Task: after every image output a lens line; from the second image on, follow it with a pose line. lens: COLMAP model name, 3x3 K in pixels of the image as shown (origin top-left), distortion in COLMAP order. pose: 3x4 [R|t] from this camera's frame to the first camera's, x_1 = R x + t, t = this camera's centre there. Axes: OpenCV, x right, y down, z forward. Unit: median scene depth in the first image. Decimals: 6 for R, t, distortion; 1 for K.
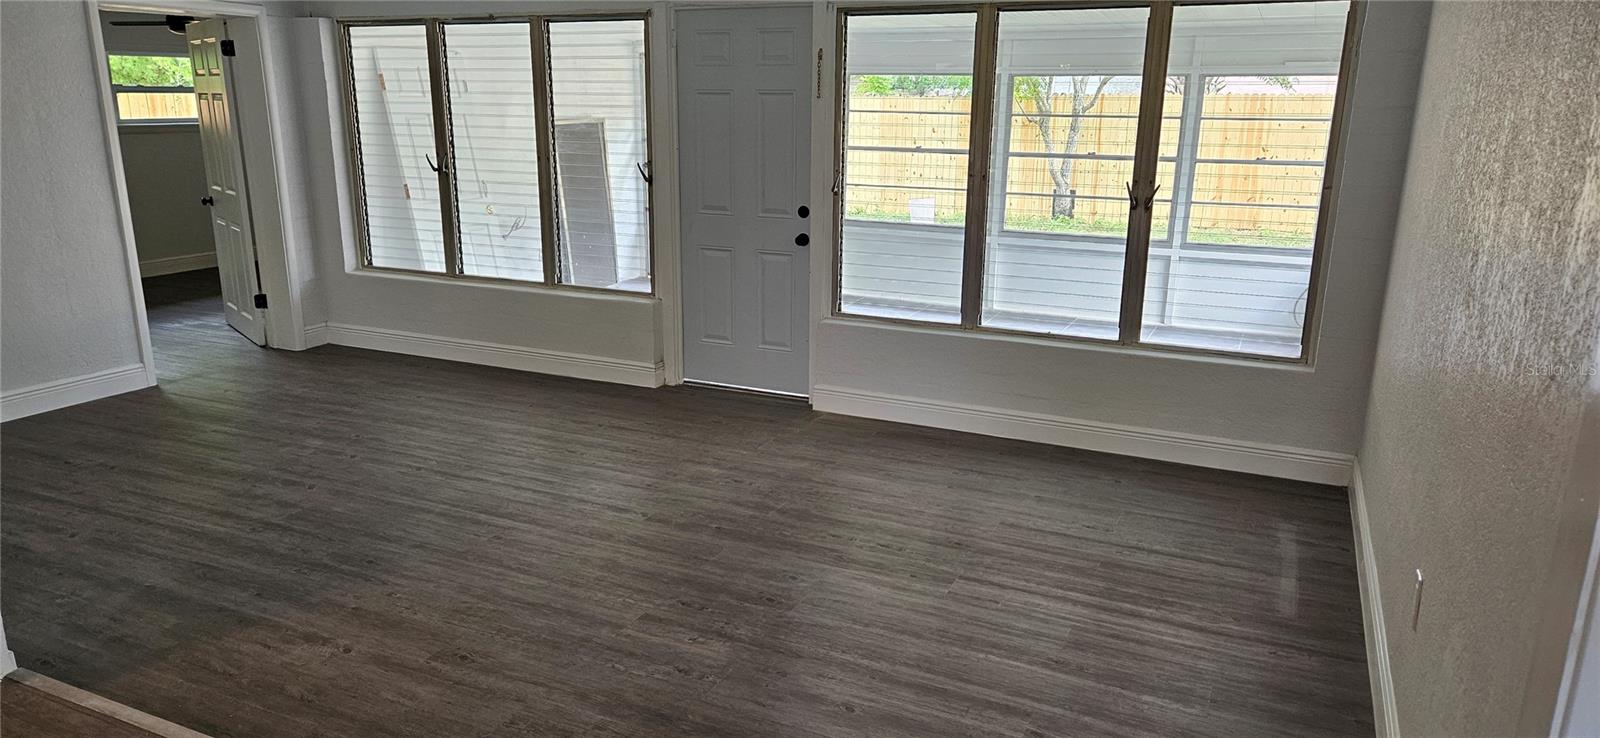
lens RADIAL K [[1082.2, 0, 765.5], [0, 1082.2, 394.2], [0, 0, 1]] dist [0.040366, -0.008525]
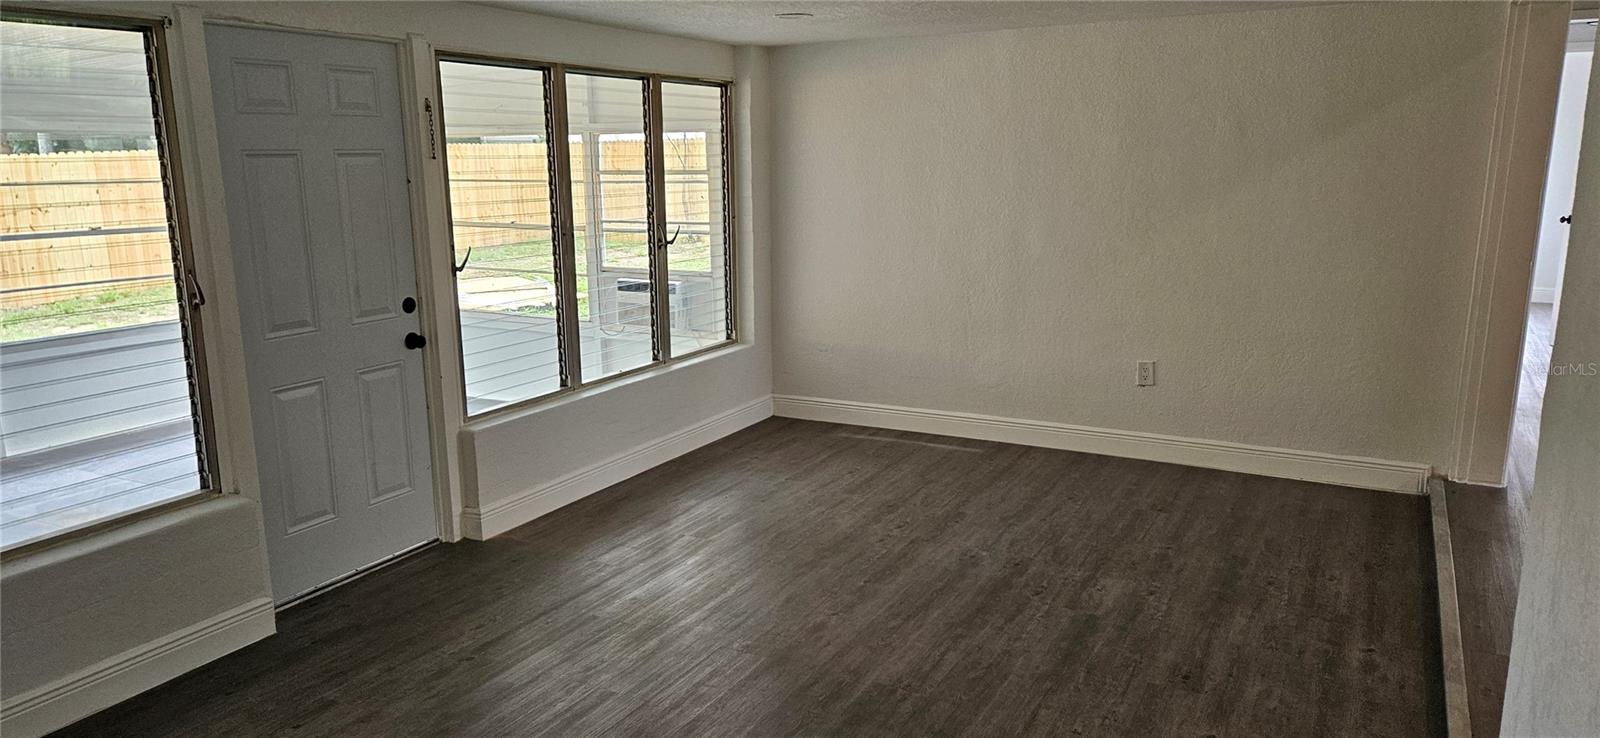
lens RADIAL K [[1082.2, 0, 800.5], [0, 1082.2, 368.6], [0, 0, 1]] dist [0.040366, -0.008525]
pose [[0.037081, -0.202106, 0.978661, -0.855418], [0.279525, 0.942340, 0.184014, -0.226715], [-0.959422, 0.266737, 0.091437, 0.805958]]
